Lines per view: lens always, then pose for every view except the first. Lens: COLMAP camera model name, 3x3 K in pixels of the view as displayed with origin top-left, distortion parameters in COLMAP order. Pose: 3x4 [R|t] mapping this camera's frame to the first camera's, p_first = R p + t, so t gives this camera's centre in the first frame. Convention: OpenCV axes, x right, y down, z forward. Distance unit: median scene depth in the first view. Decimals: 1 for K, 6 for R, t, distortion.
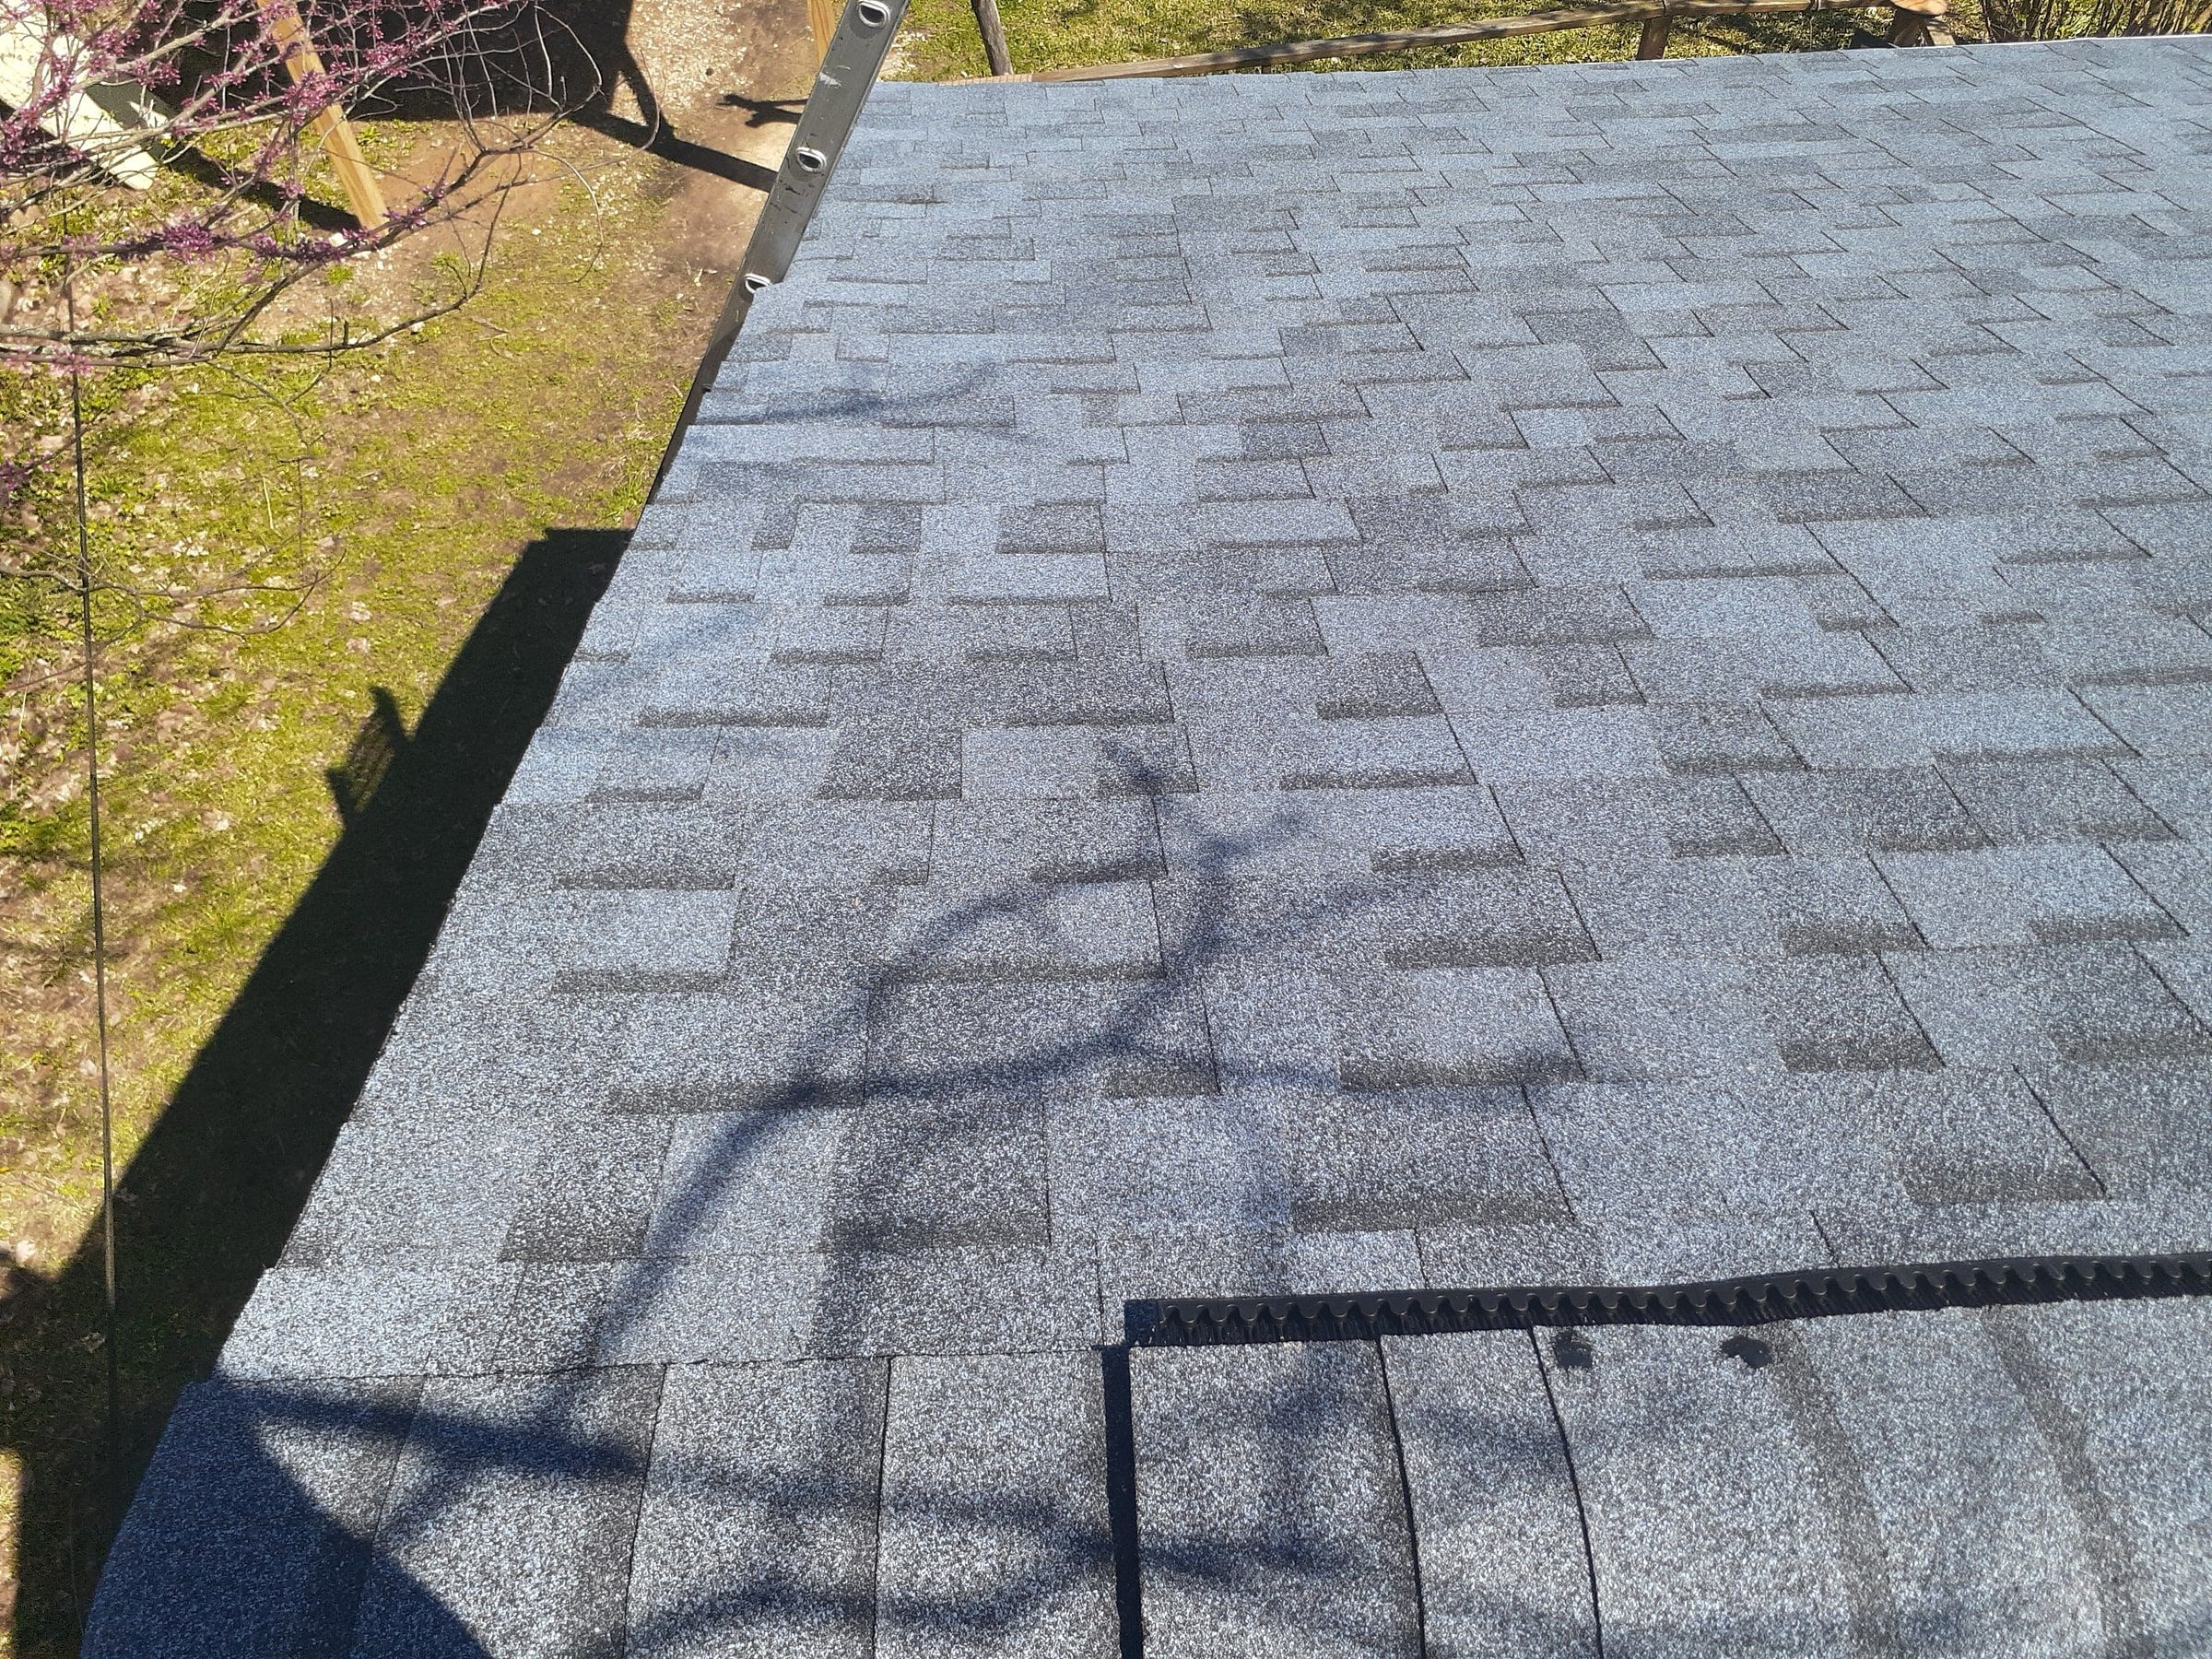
lens RADIAL K [[1824.7, 0, 1109.1], [0, 1824.7, 778.1], [0, 0, 1]] dist [-0.008112, -0.009271]
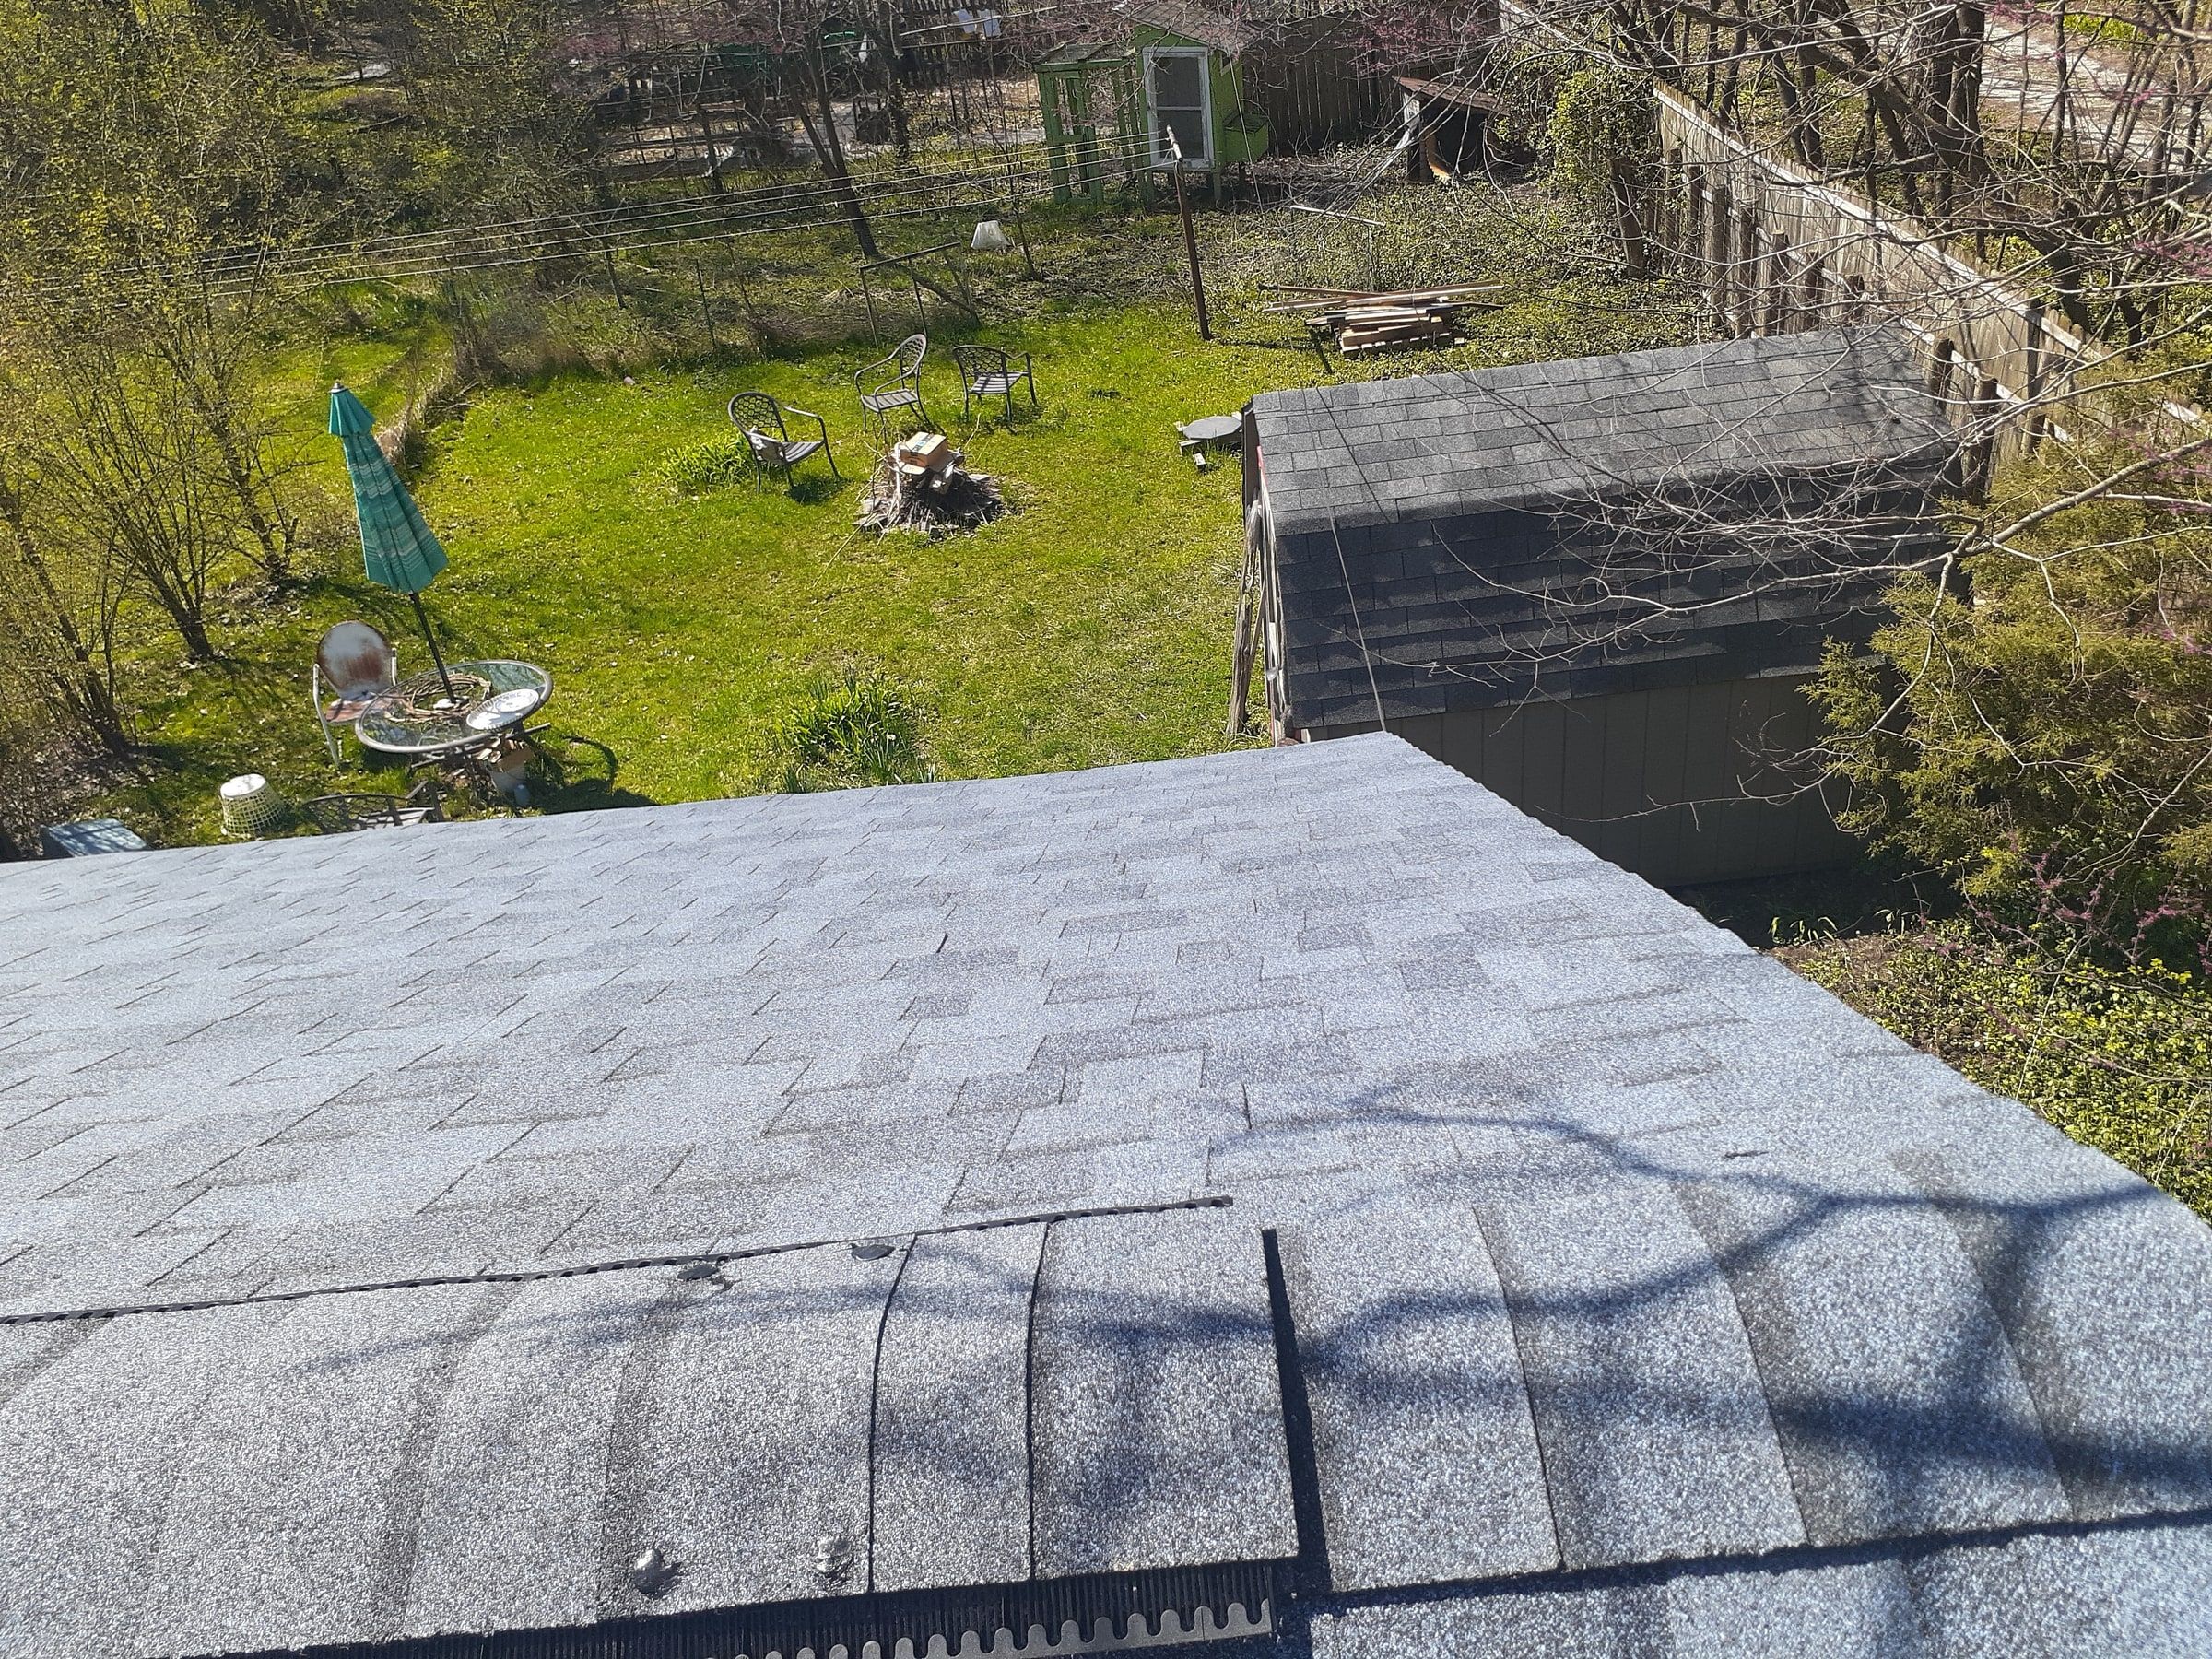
lens RADIAL K [[1824.7, 0, 1109.1], [0, 1824.7, 778.1], [0, 0, 1]] dist [-0.008112, -0.009271]
pose [[-0.992358, 0.091714, 0.082553, -0.006194], [0.090148, 0.082019, 0.992545, -0.688524], [0.084260, 0.992402, -0.089660, 0.723516]]
